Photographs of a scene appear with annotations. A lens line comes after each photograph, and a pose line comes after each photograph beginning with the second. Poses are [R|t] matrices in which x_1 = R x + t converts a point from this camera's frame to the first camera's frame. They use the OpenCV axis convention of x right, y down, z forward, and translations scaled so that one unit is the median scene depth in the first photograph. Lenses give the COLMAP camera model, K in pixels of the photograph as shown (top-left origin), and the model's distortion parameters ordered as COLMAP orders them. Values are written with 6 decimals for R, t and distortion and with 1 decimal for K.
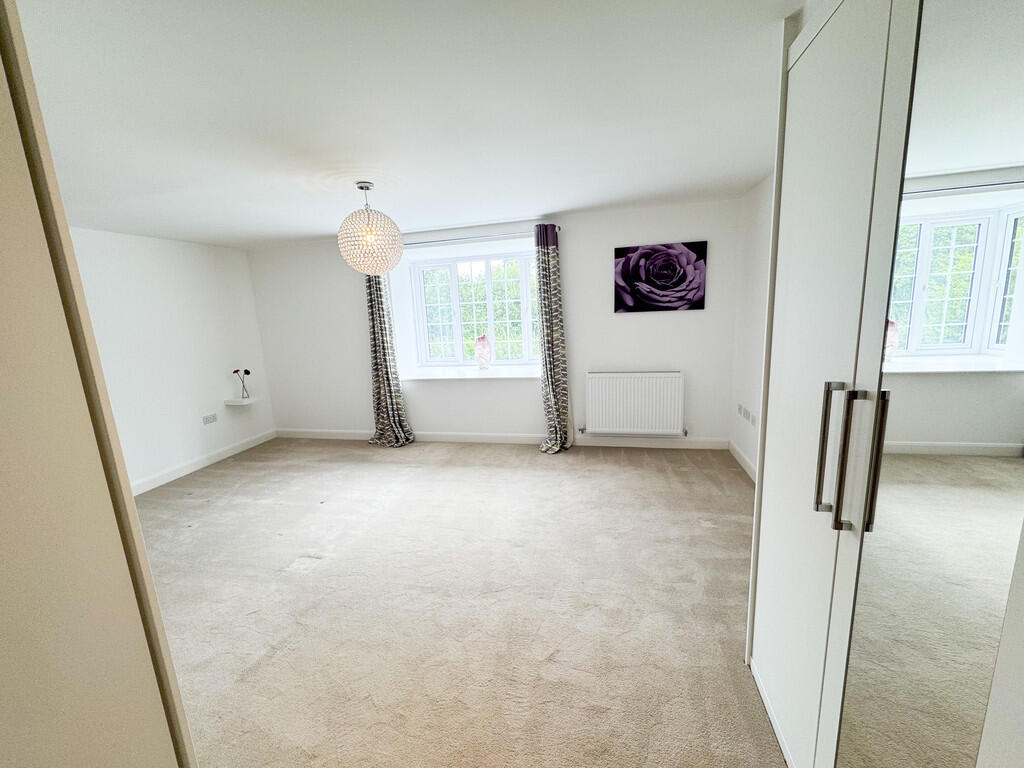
lens RADIAL K [[408.8, 0, 517.4], [0, 408.8, 387.7], [0, 0, 1]] dist [-0.004498, 0.000229]
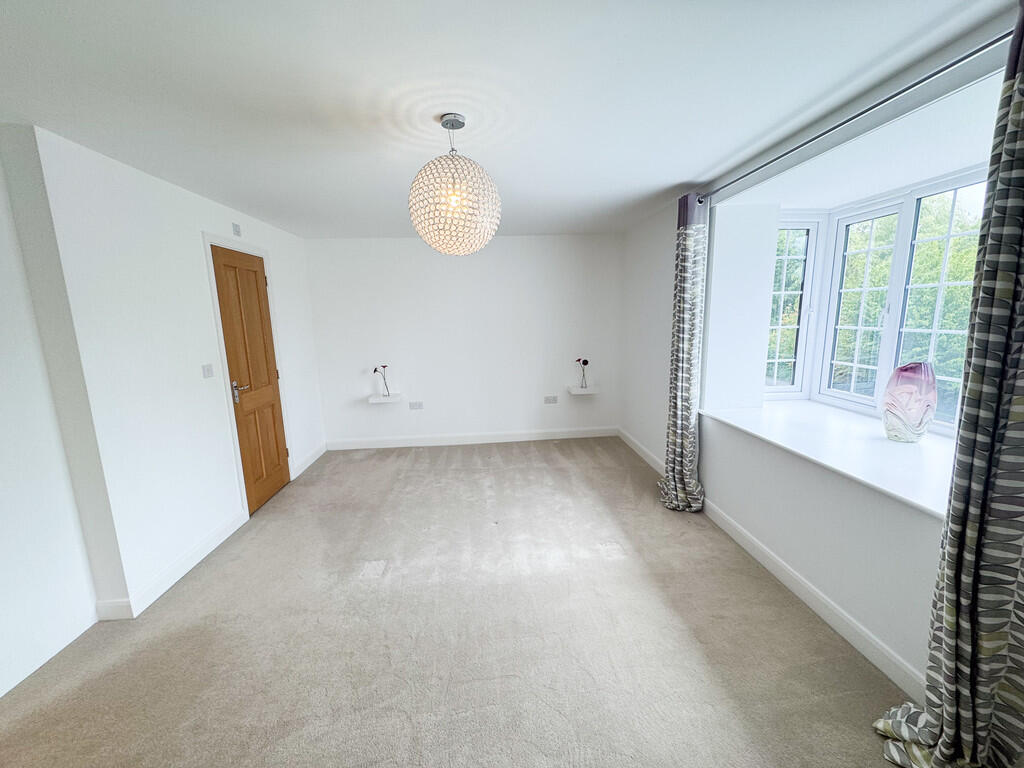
lens RADIAL K [[408.8, 0, 513.2], [0, 408.8, 384.9], [0, 0, 1]] dist [-0.004498, 0.000229]
pose [[0.289785, 0.206183, -0.934619, 0.235012], [-0.173807, 0.971620, 0.160455, -0.124265], [0.941178, 0.115946, 0.317397, 0.585540]]
